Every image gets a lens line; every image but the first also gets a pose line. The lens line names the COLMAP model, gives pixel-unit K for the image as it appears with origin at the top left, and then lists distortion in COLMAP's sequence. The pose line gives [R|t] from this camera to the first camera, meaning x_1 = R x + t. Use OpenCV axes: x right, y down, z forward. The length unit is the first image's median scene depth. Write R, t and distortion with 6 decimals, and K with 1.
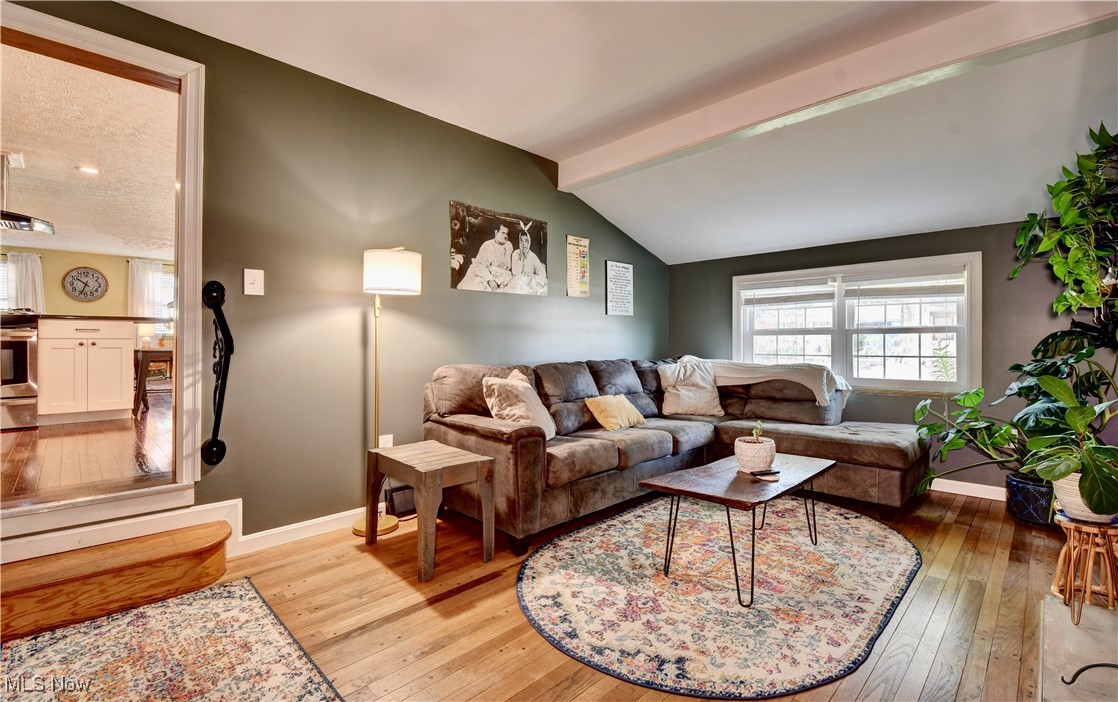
lens RADIAL K [[511.5, 0, 548.6], [0, 511.5, 343.4], [0, 0, 1]] dist [-0.001221, -0.003081]
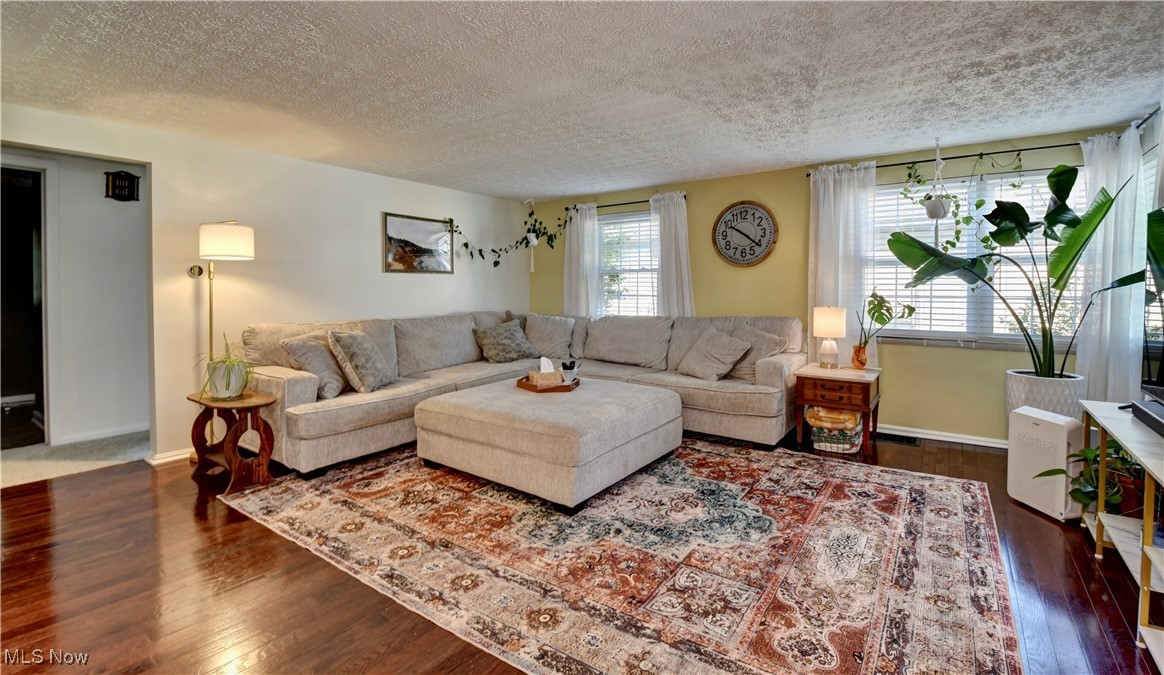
lens RADIAL K [[513.5, 0, 582.1], [0, 513.5, 301.5], [0, 0, 1]] dist [-0.003888, -0.005544]
pose [[0.191080, 0.018601, -0.981398, -0.408630], [0.000459, 0.999819, 0.019040, -0.055114], [0.981574, -0.004088, 0.191037, 0.721309]]
